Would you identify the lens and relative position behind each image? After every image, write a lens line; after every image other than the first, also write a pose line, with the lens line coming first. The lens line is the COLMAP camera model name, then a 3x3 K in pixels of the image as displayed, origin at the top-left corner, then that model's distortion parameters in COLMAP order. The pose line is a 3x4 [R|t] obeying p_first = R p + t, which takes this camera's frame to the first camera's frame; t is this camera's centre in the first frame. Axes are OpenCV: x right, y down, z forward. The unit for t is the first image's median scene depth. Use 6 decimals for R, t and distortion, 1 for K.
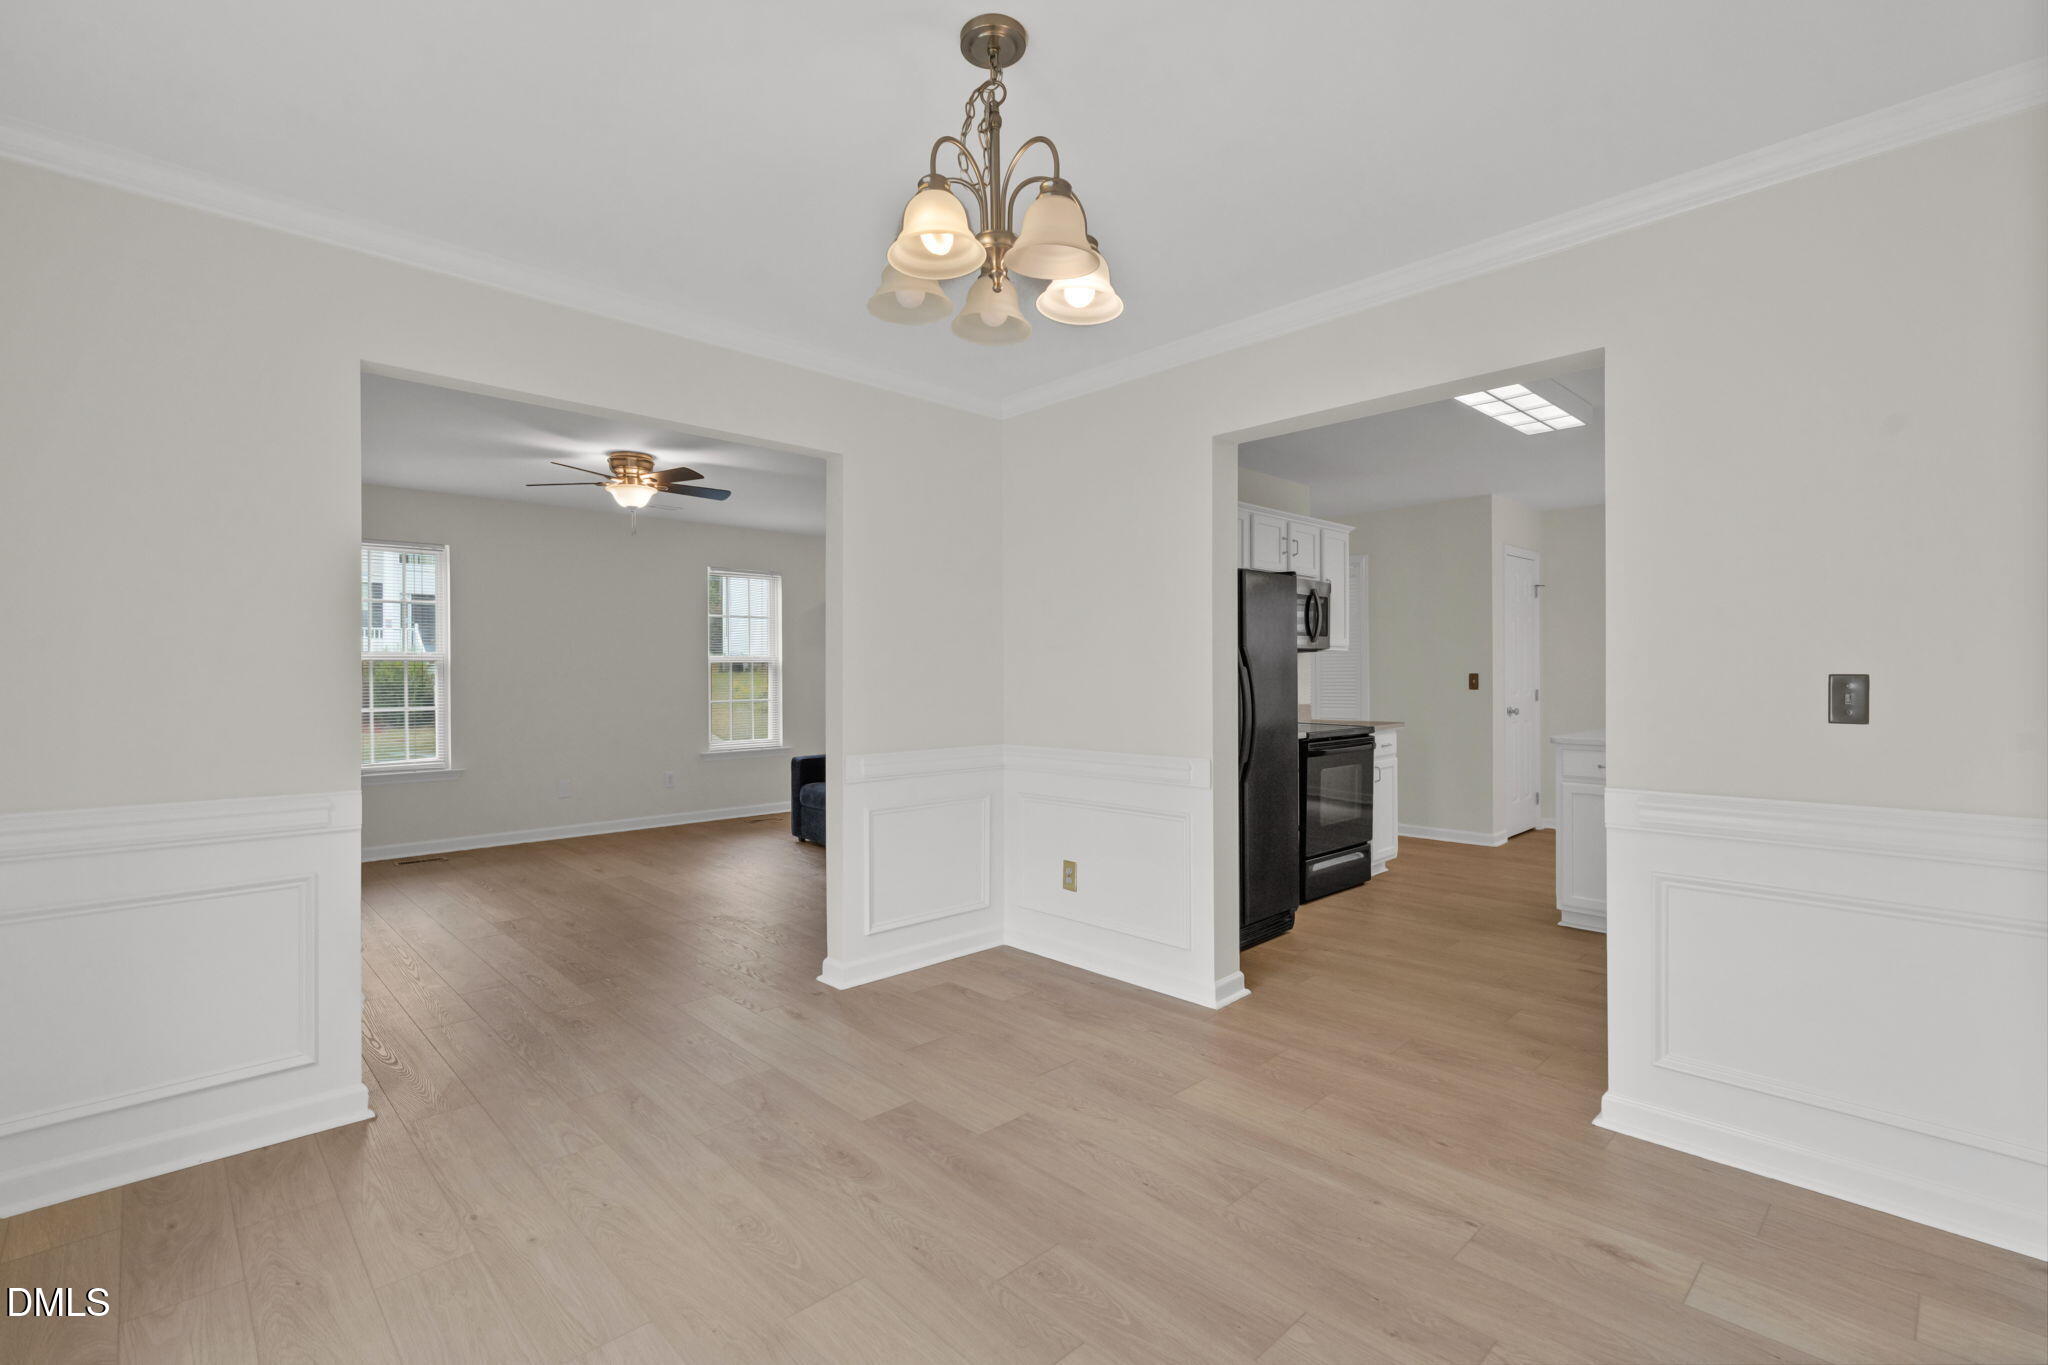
lens RADIAL K [[919.6, 0, 1022.3], [0, 919.6, 678.6], [0, 0, 1]] dist [-0.000358, -0.000175]
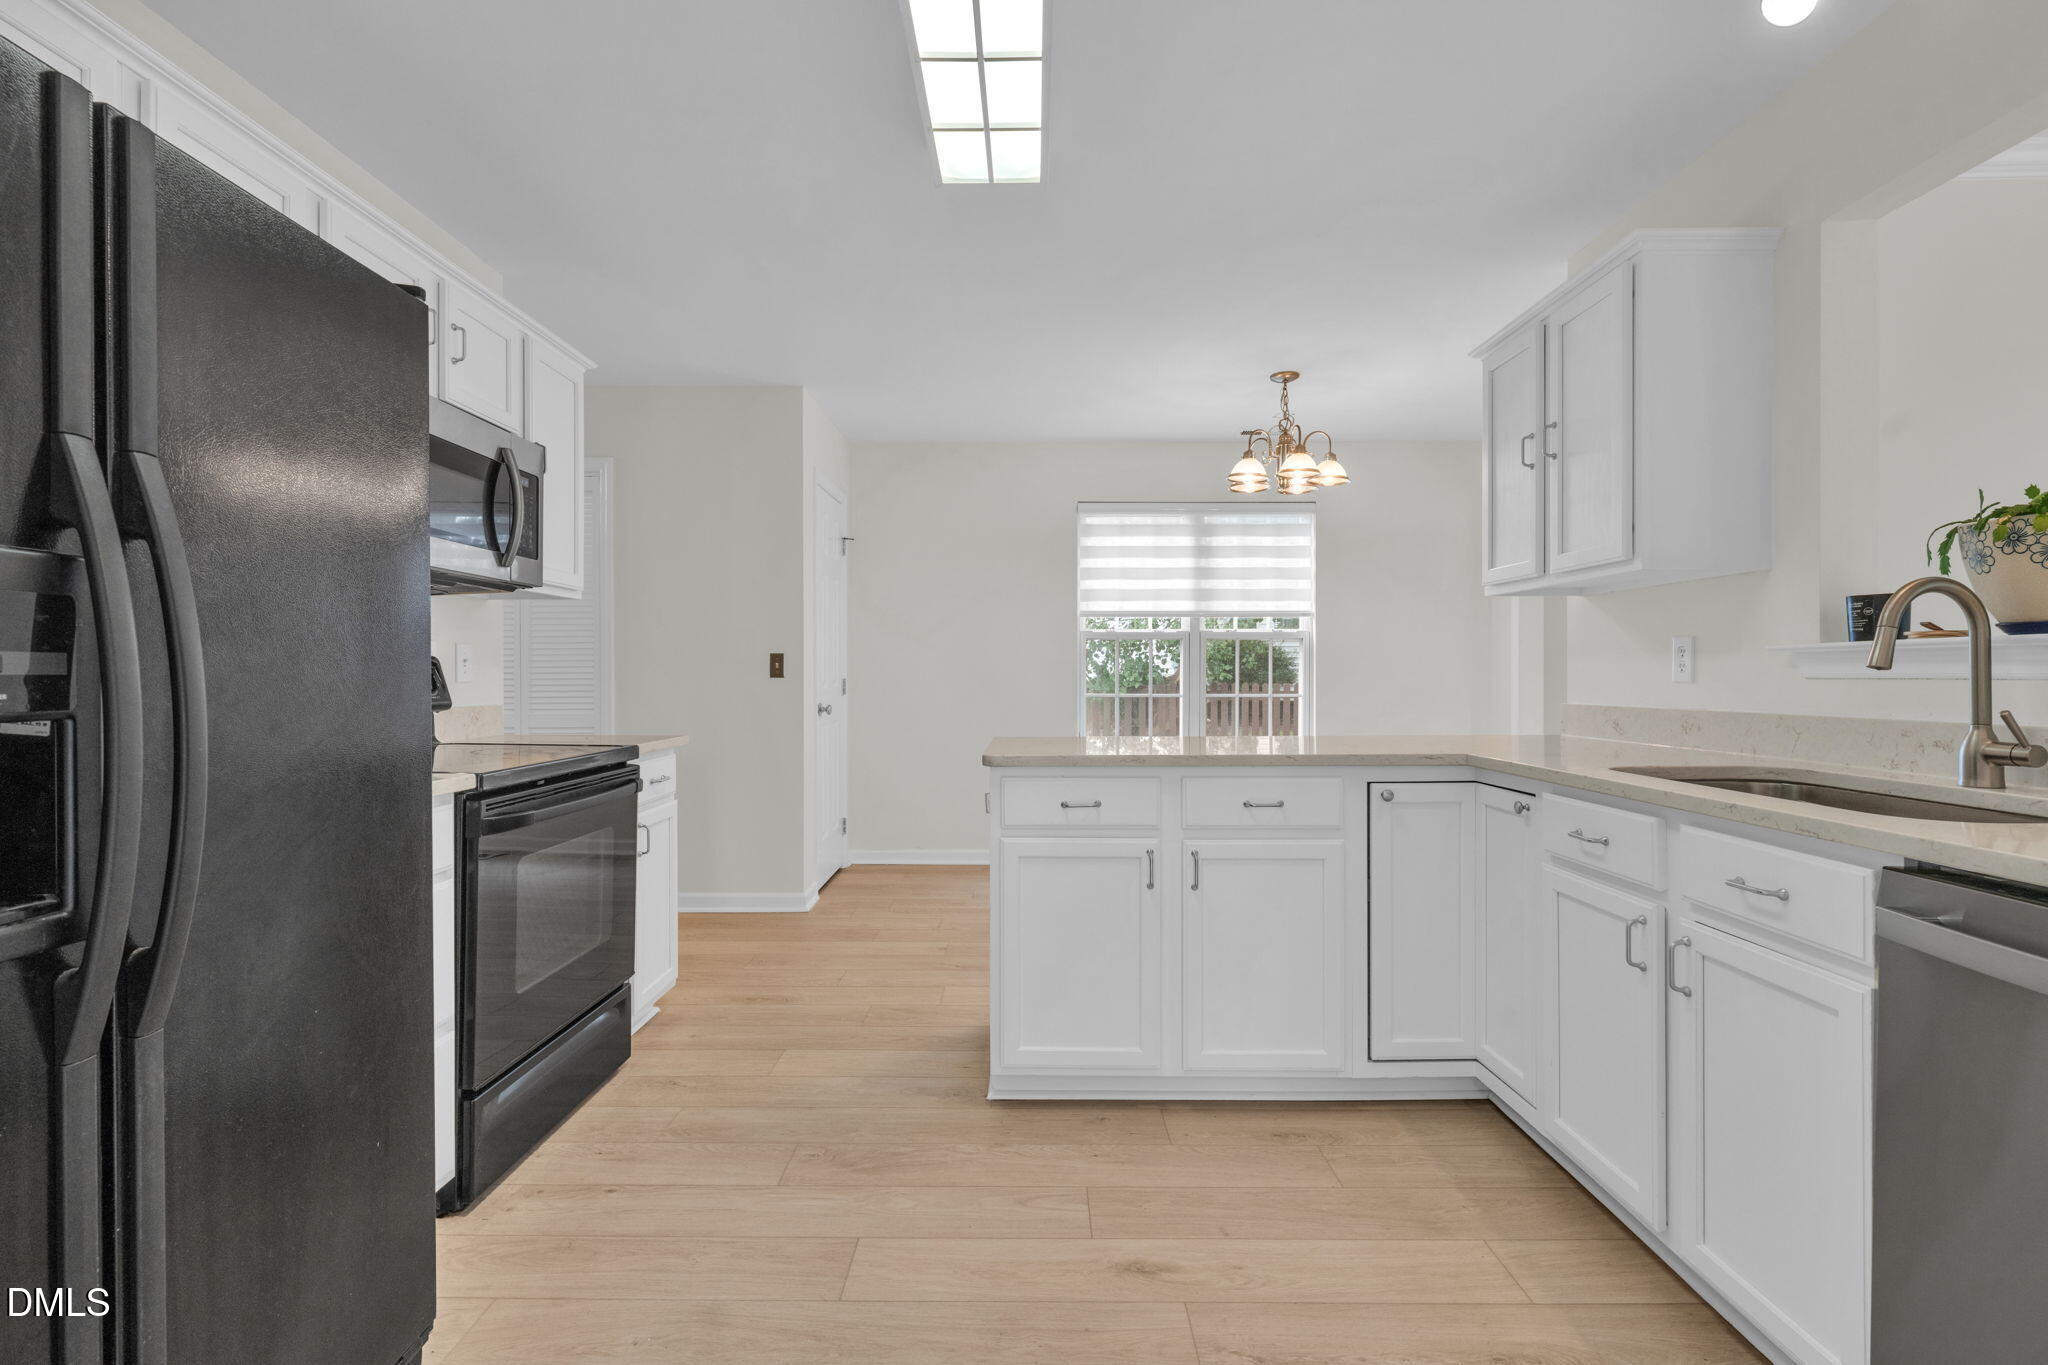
lens RADIAL K [[919.6, 0, 1022.3], [0, 919.6, 678.6], [0, 0, 1]] dist [-0.000358, -0.000175]
pose [[0.698088, 0.001011, 0.716011, 0.166760], [0.000664, 0.999998, -0.002060, 0.016781], [-0.716012, 0.001914, 0.698086, 0.490003]]
